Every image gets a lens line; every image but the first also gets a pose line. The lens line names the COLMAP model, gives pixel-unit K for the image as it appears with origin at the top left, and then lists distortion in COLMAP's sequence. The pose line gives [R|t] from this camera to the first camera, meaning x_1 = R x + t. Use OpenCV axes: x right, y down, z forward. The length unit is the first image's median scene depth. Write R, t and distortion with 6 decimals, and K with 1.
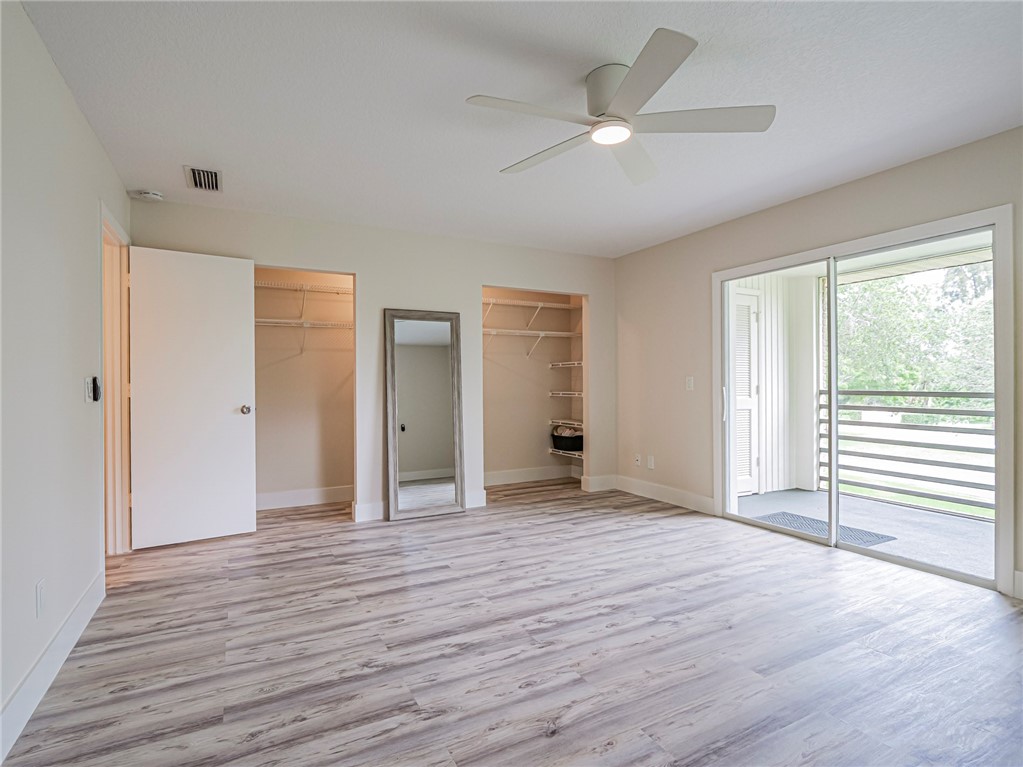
lens RADIAL K [[531.7, 0, 517.1], [0, 531.7, 379.3], [0, 0, 1]] dist [-0.011232, 0.001593]
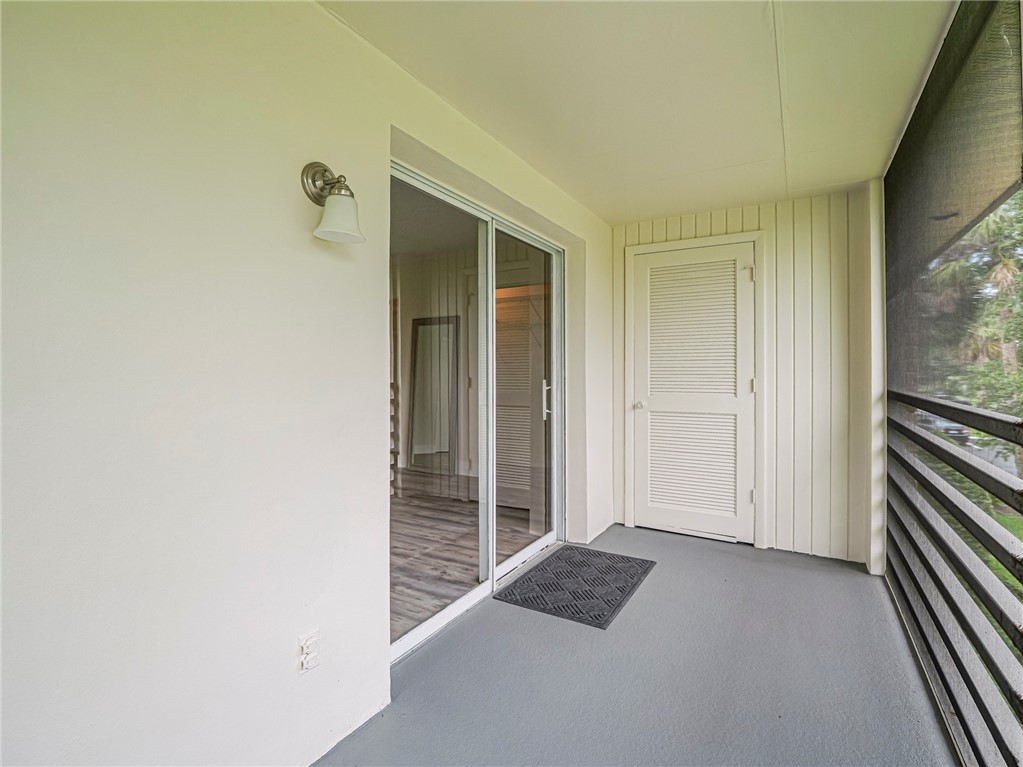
lens RADIAL K [[499.0, 0, 494.6], [0, 499.0, 364.3], [0, 0, 1]] dist [-0.014522, -0.000407]
pose [[0.510355, -0.004899, -0.859950, 1.758374], [0.006219, 0.999979, -0.002006, -0.014793], [0.859941, -0.004324, 0.510375, 0.903640]]
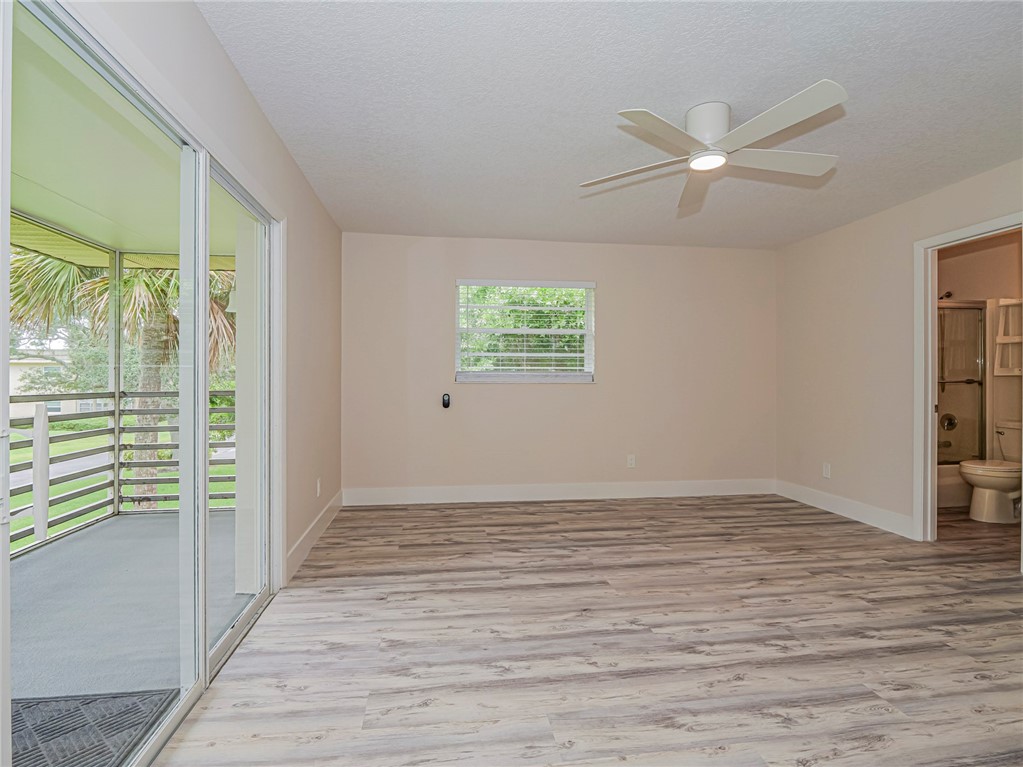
lens RADIAL K [[531.7, 0, 504.1], [0, 531.7, 376.0], [0, 0, 1]] dist [-0.011232, 0.001593]
pose [[-0.938614, 0.003588, 0.344950, 0.176848], [-0.001019, 0.999913, -0.013176, 0.008696], [-0.344967, -0.012718, -0.938529, 1.981781]]
